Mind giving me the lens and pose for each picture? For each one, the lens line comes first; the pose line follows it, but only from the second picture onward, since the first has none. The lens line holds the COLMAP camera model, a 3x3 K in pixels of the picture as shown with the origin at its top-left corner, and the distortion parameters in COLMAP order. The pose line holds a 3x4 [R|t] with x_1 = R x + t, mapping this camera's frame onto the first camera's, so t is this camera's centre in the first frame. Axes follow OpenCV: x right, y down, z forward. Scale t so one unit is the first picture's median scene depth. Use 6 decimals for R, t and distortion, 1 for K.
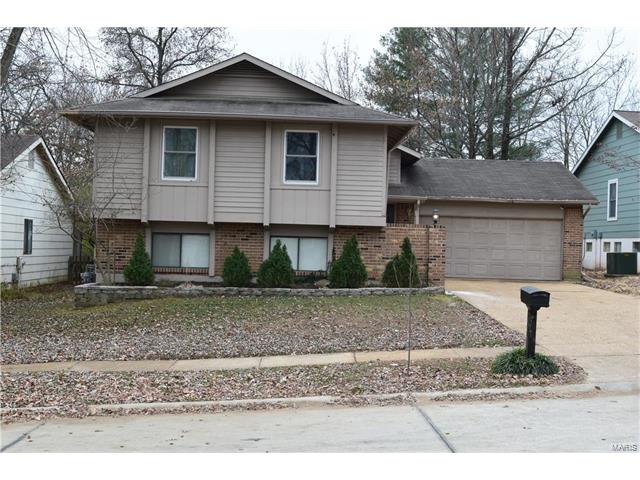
lens RADIAL K [[820.2, 0, 320.0], [0, 820.2, 240.0], [0, 0, 1]] dist [-0.012821, -0.025853]
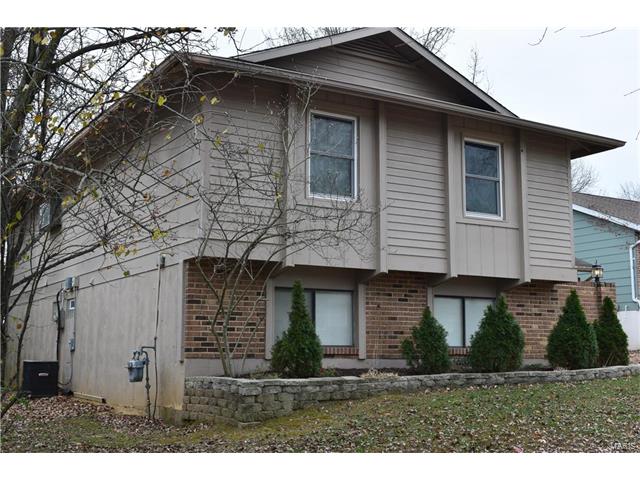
lens RADIAL K [[820.2, 0, 320.0], [0, 820.2, 240.0], [0, 0, 1]] dist [-0.012821, -0.025853]
pose [[0.873162, 0.042615, 0.485564, -0.471600], [0.015149, 0.993317, -0.114419, 0.025683], [-0.487195, 0.107263, 0.866681, 0.478429]]
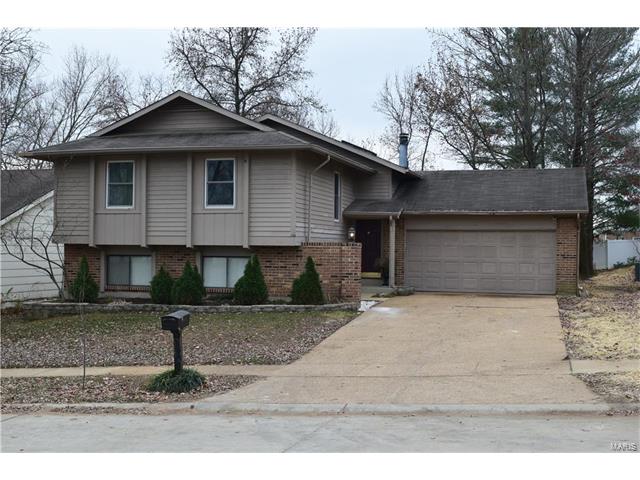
lens RADIAL K [[820.2, 0, 320.0], [0, 820.2, 240.0], [0, 0, 1]] dist [-0.012821, -0.025853]
pose [[0.951524, -0.020738, -0.306873, 0.434497], [0.018949, 0.999782, -0.008807, -0.014309], [0.306989, 0.002565, 0.951710, 0.008649]]
